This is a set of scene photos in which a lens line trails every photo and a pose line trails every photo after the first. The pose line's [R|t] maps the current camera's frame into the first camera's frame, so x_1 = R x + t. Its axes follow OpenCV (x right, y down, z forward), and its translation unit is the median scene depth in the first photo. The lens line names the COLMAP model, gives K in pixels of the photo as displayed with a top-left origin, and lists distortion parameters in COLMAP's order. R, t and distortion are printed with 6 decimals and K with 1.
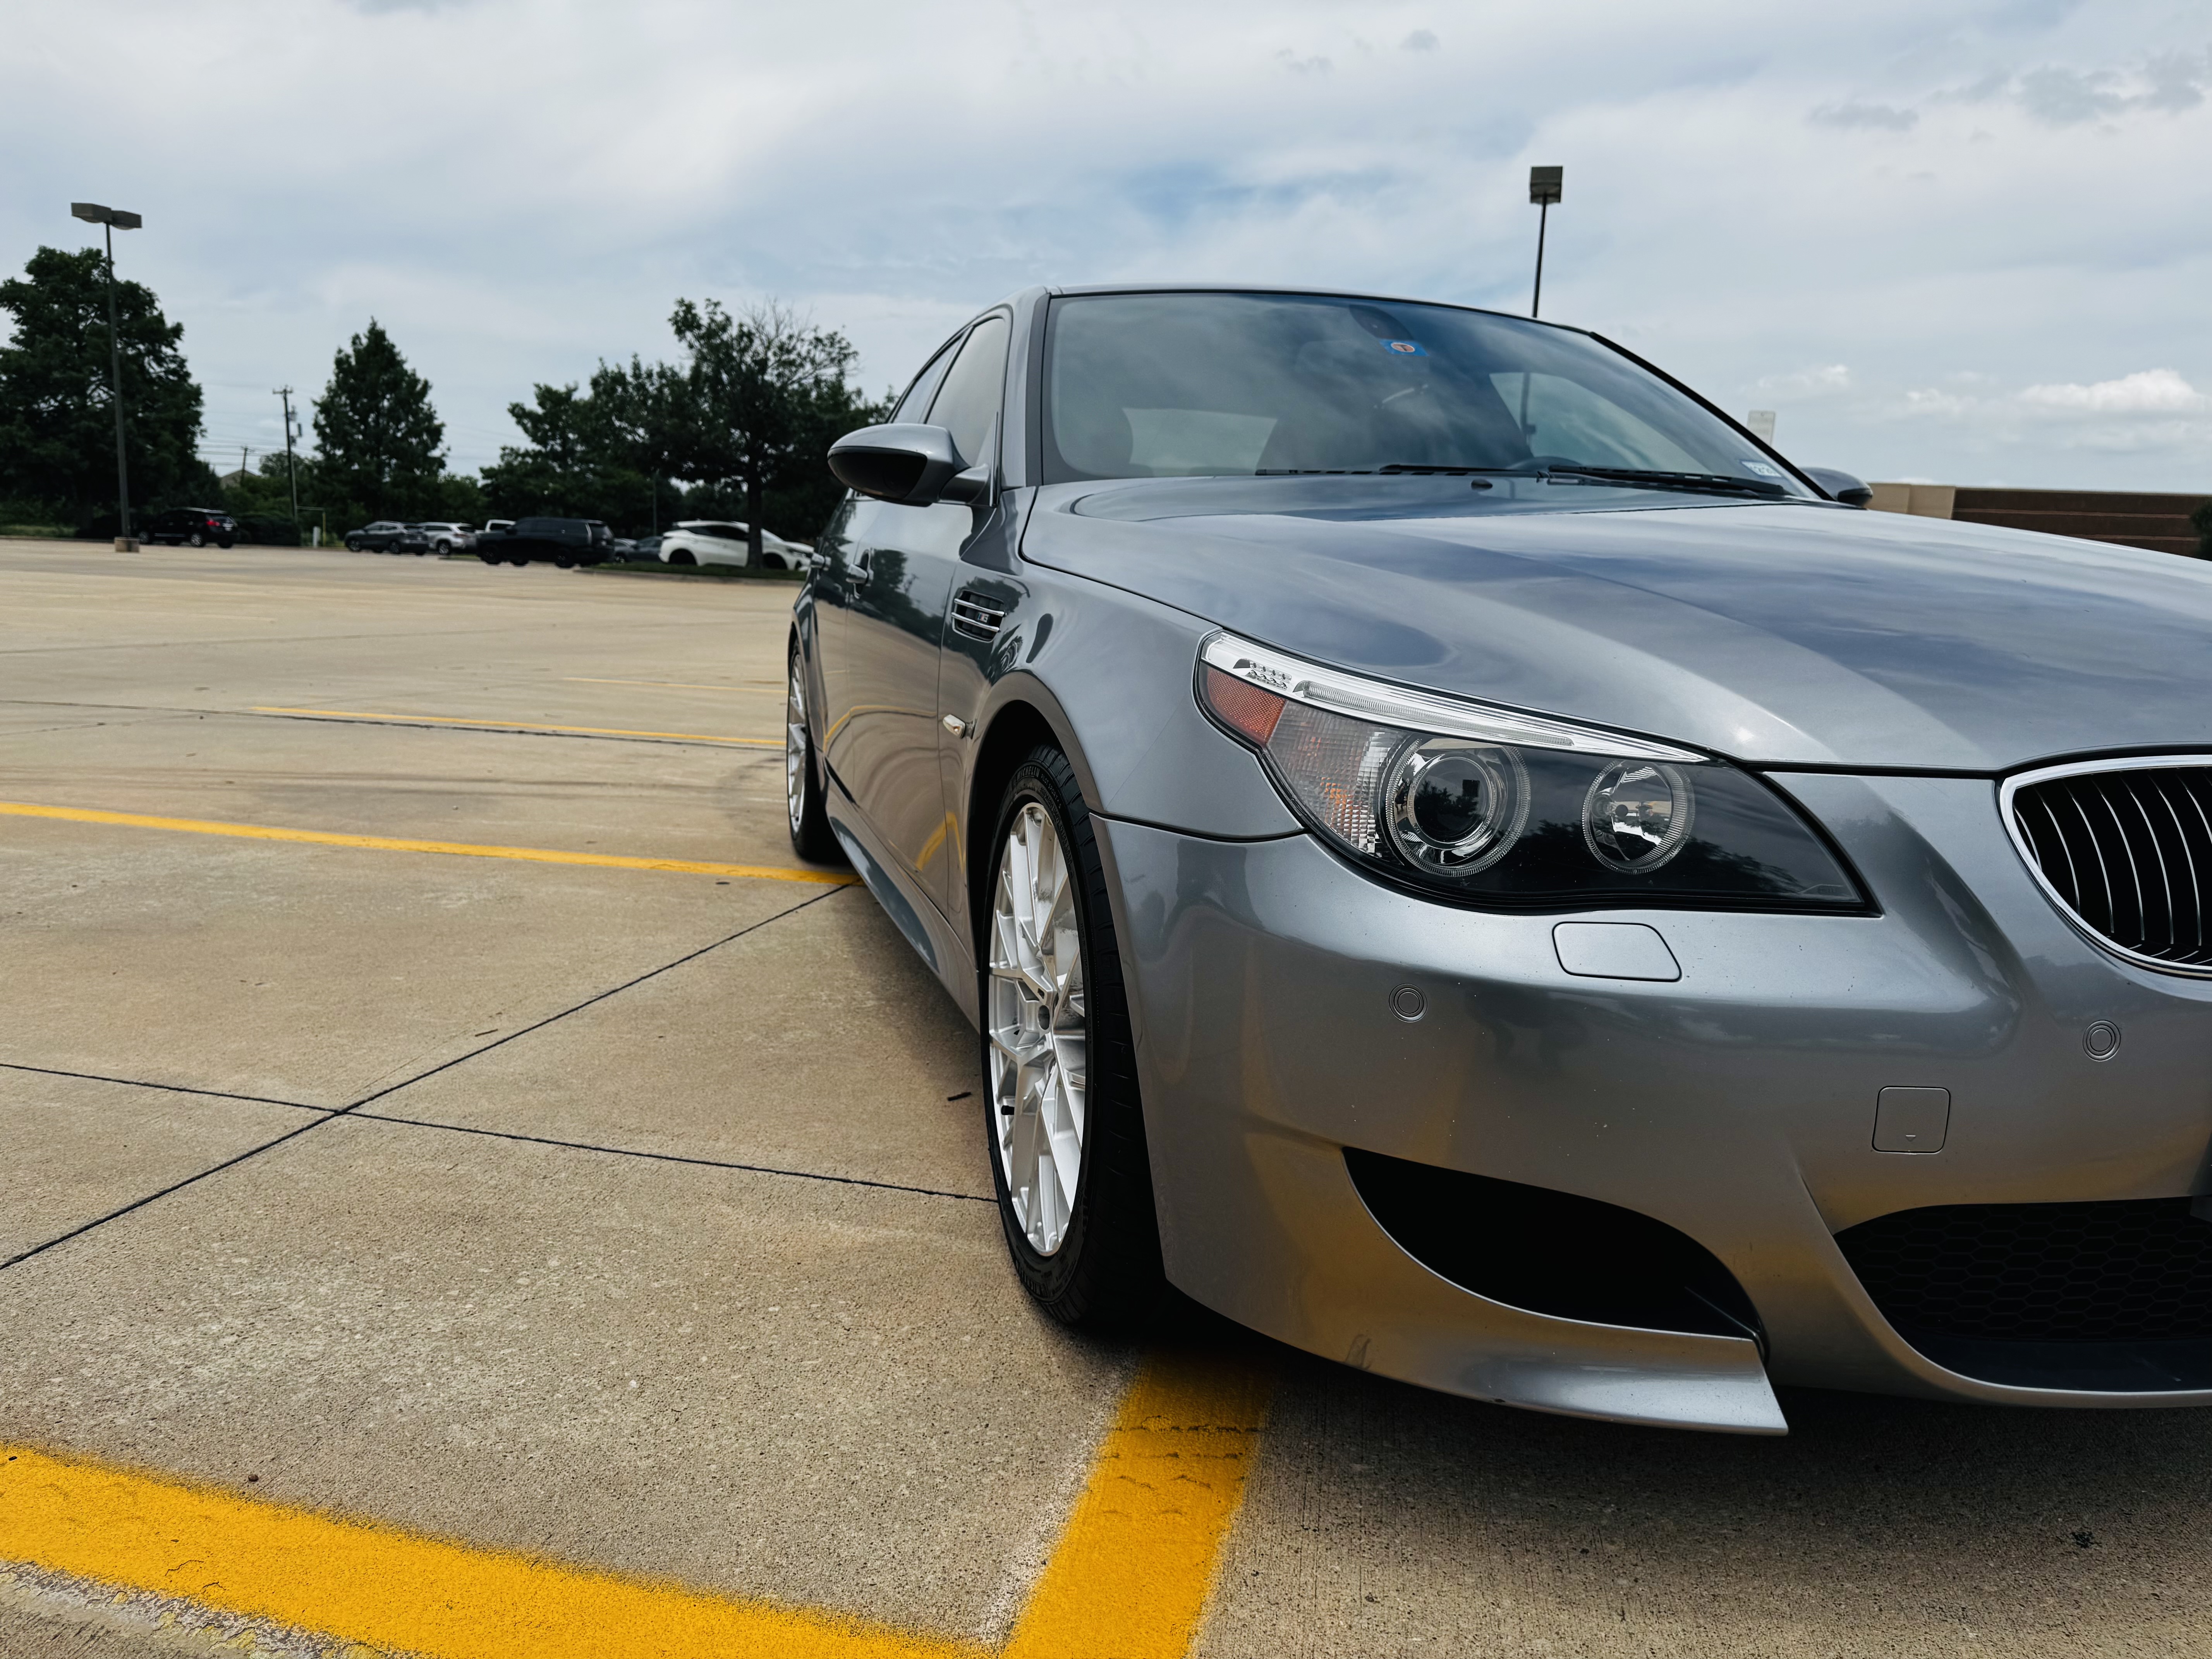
lens RADIAL K [[1586.7, 0, 1106.7], [0, 1586.7, 828.4], [0, 0, 1]] dist [0.005423, -0.024427]
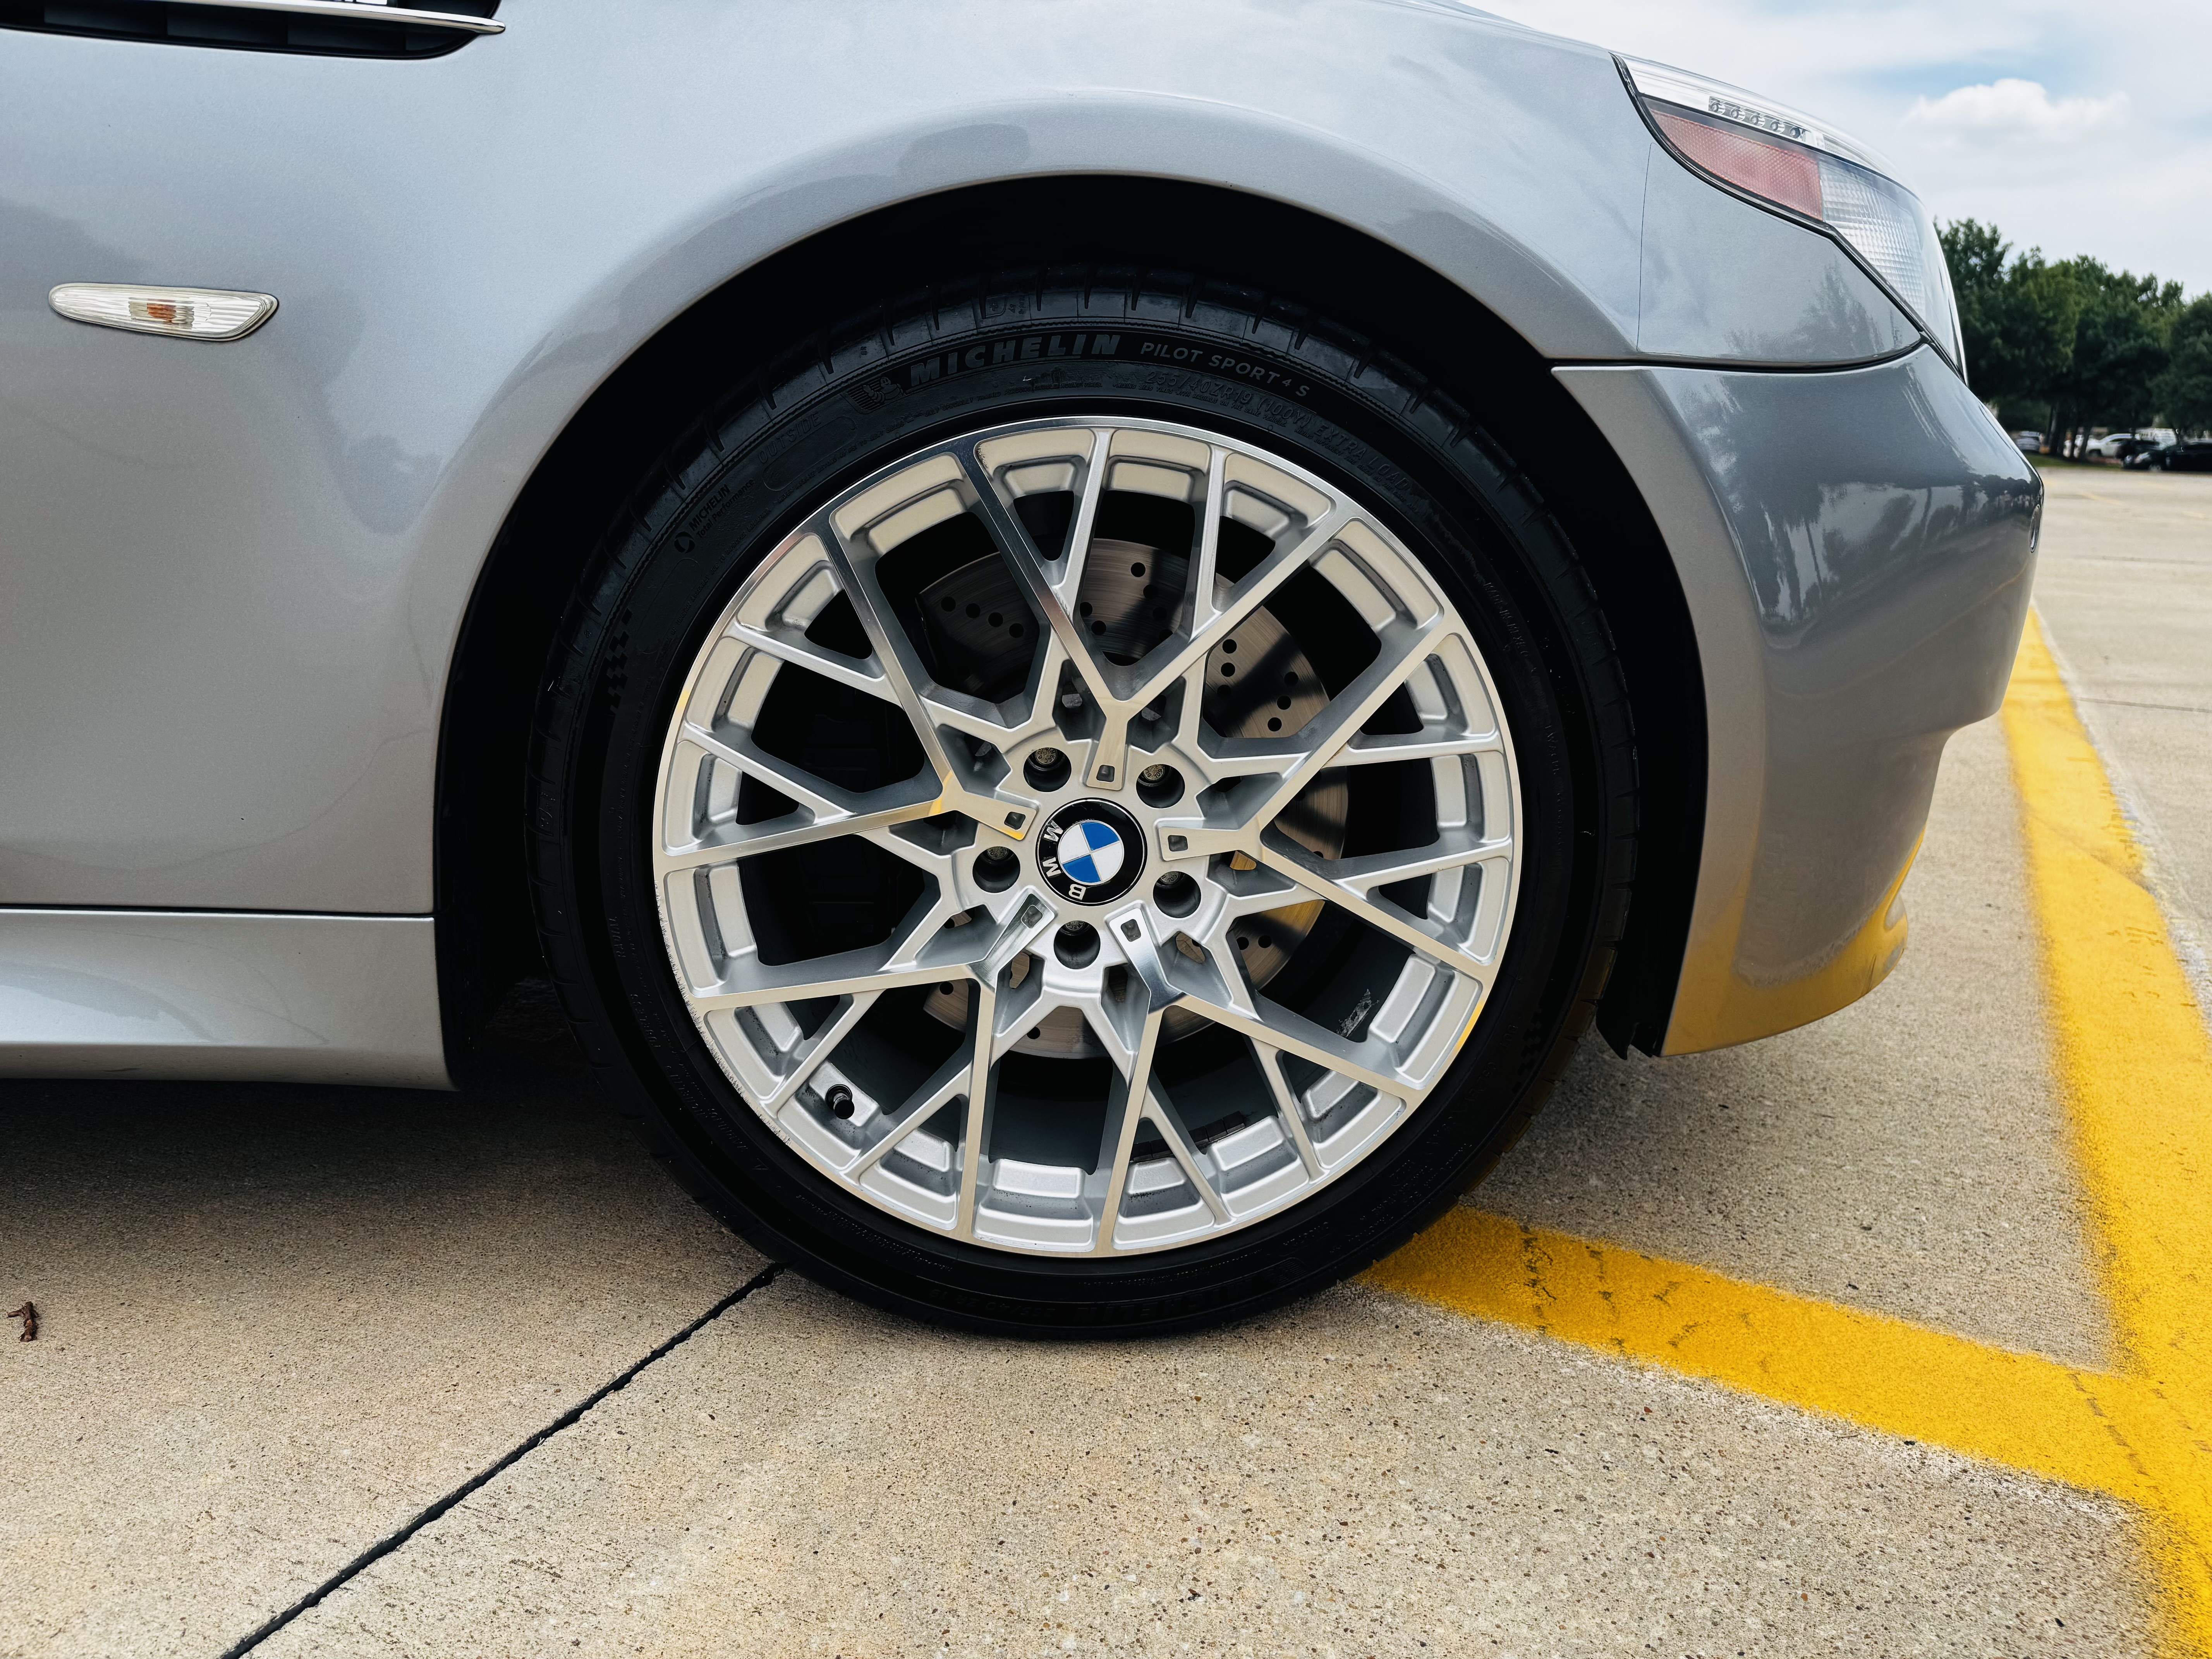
lens RADIAL K [[1586.7, 0, 1106.7], [0, 1586.7, 828.4], [0, 0, 1]] dist [0.005423, -0.024427]
pose [[0.227164, -0.292384, 0.928928, -0.114981], [0.154751, 0.952584, 0.261986, -0.005641], [-0.961482, 0.084239, 0.261640, 0.188841]]
